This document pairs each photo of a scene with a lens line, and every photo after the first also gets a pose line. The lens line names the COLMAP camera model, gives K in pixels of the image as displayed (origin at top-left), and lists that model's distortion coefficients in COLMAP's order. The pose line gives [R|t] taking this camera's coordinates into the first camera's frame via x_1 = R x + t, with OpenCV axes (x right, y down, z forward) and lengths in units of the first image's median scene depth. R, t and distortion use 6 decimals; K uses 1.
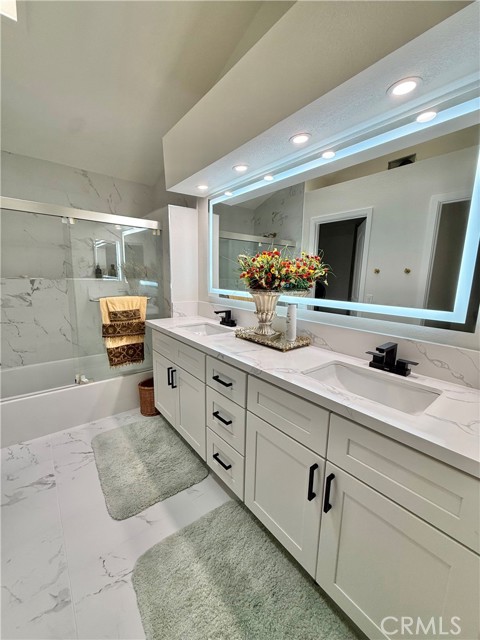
lens RADIAL K [[254.2, 0, 240.8], [0, 254.2, 319.6], [0, 0, 1]] dist [0.002387, -0.001048]
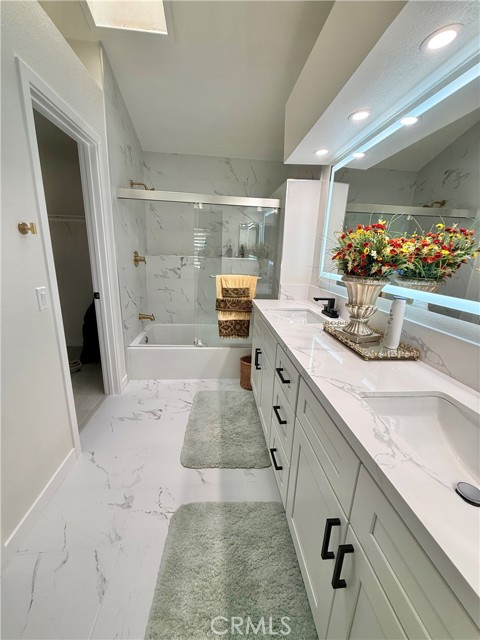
lens RADIAL K [[254.2, 0, 239.8], [0, 254.2, 319.9], [0, 0, 1]] dist [0.002387, -0.001048]
pose [[0.831702, 0.153978, -0.533444, 0.177501], [-0.116366, 0.987779, 0.103693, -0.018768], [0.542891, -0.024167, 0.839455, 0.122919]]
